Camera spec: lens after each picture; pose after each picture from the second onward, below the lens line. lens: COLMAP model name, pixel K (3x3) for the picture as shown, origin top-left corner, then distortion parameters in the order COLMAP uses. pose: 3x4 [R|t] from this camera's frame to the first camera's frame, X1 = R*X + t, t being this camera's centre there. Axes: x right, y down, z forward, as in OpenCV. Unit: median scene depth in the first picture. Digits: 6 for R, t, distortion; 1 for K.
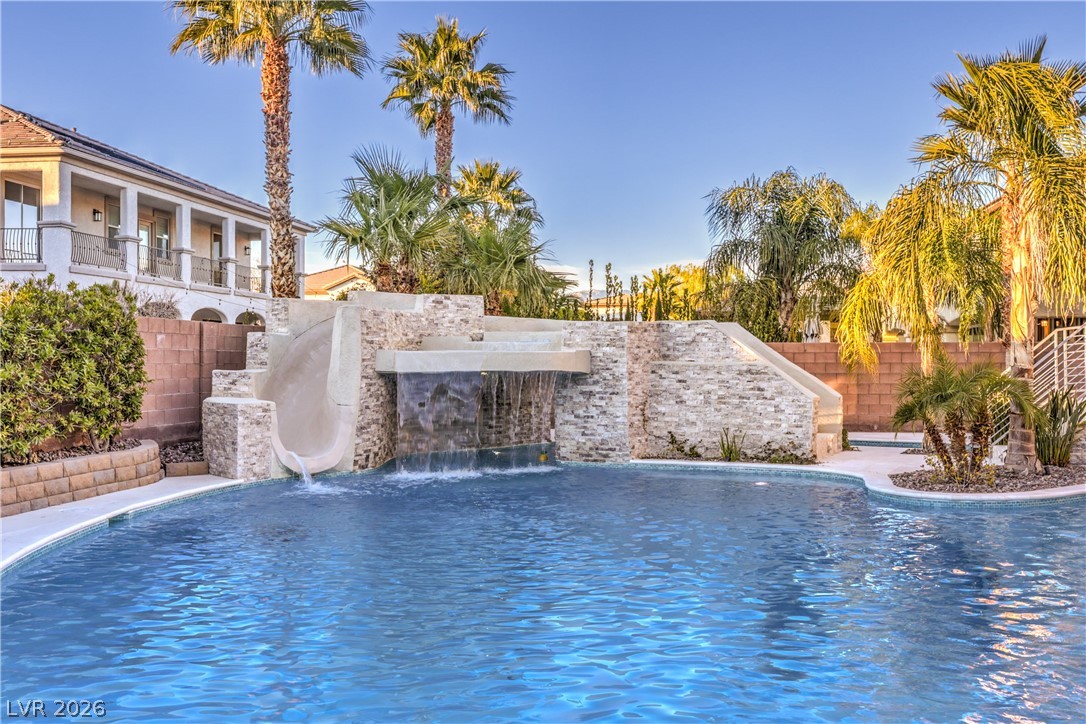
lens RADIAL K [[1051.2, 0, 537.9], [0, 1051.2, 365.4], [0, 0, 1]] dist [0.003765, 0.000000]
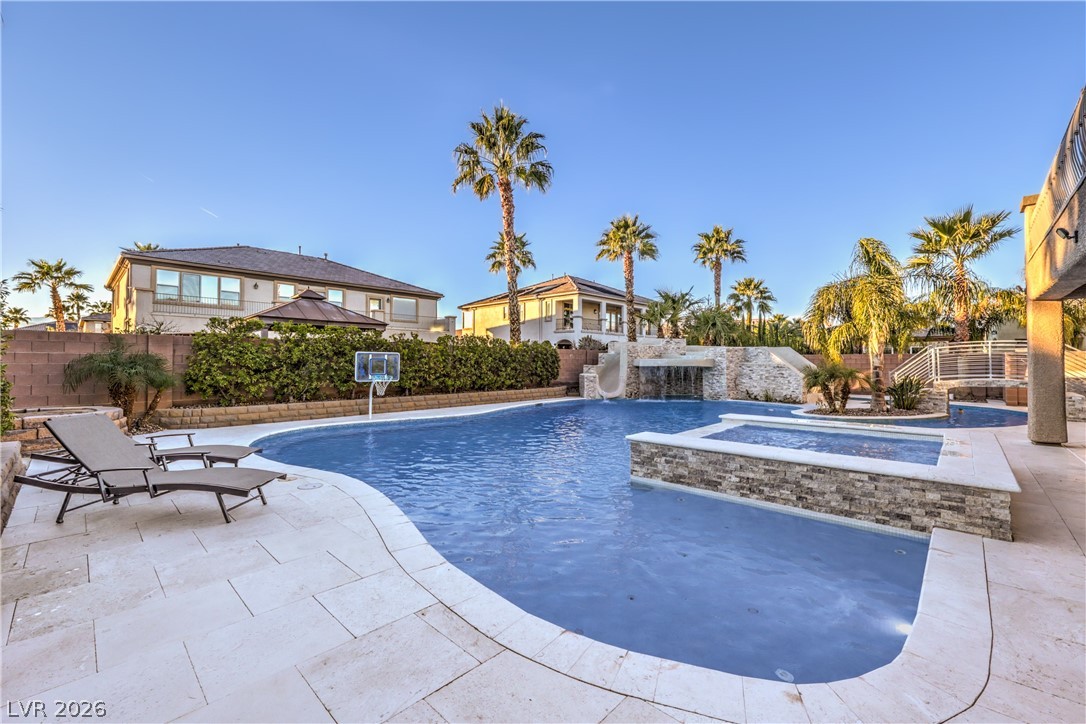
lens RADIAL K [[446.2, 0, 547.4], [0, 446.2, 361.3], [0, 0, 1]] dist [-0.006109, 0.000445]
pose [[0.831257, 0.000862, -0.555888, 0.332149], [-0.003472, 0.999987, -0.003641, -0.001787], [0.555878, 0.004957, 0.831249, -0.198172]]
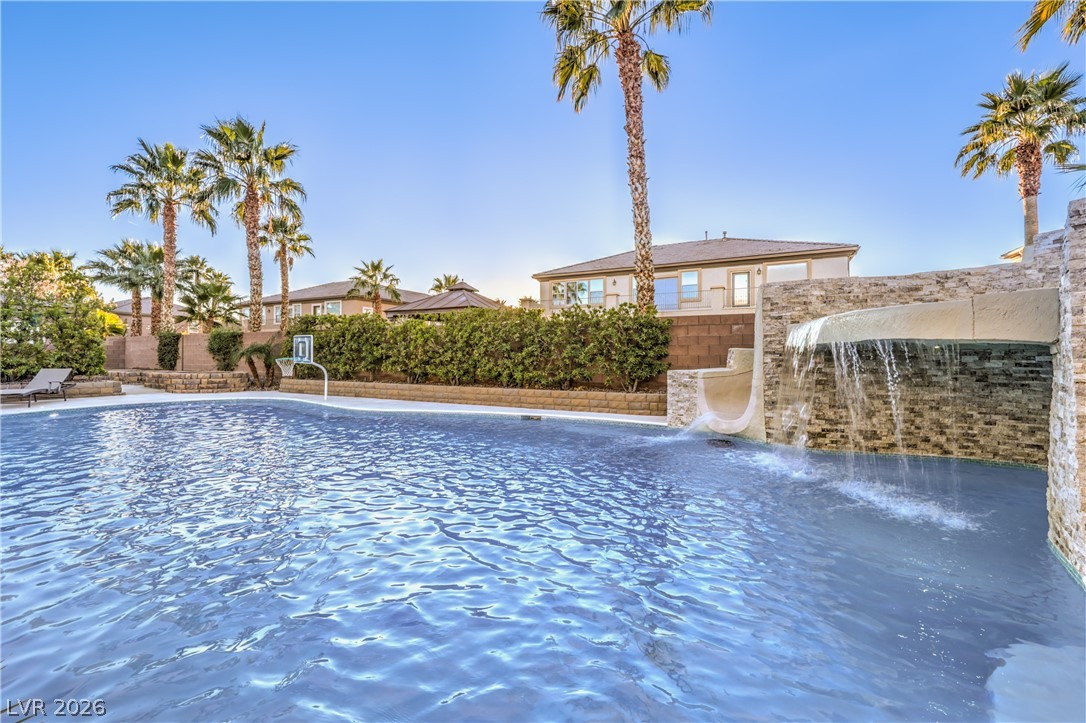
lens RADIAL K [[446.2, 0, 542.8], [0, 446.2, 354.5], [0, 0, 1]] dist [-0.006109, 0.000445]
pose [[-0.315708, -0.007743, -0.948825, 0.291532], [-0.006784, 0.999960, -0.005903, 0.015672], [0.948832, 0.004573, -0.315748, 0.854368]]
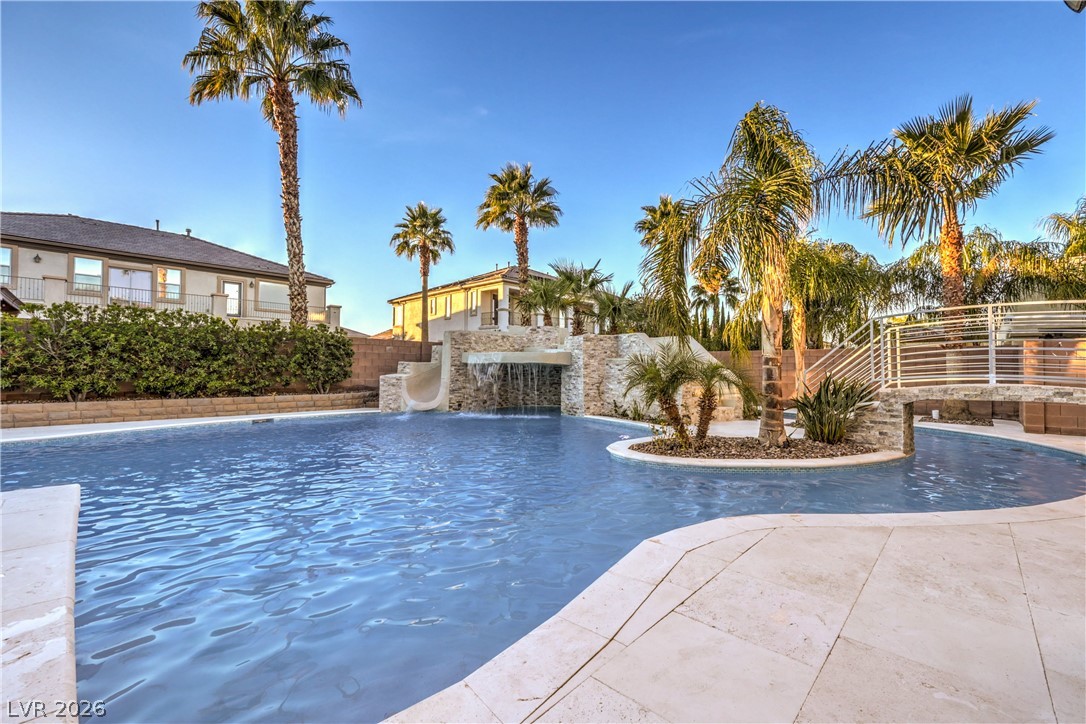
lens RADIAL K [[446.2, 0, 555.5], [0, 446.2, 369.9], [0, 0, 1]] dist [-0.006109, 0.000445]
pose [[0.825021, 0.009713, -0.565018, 0.452987], [-0.012326, 0.999924, -0.000808, 0.016616], [0.564967, 0.007631, 0.825078, 0.362156]]
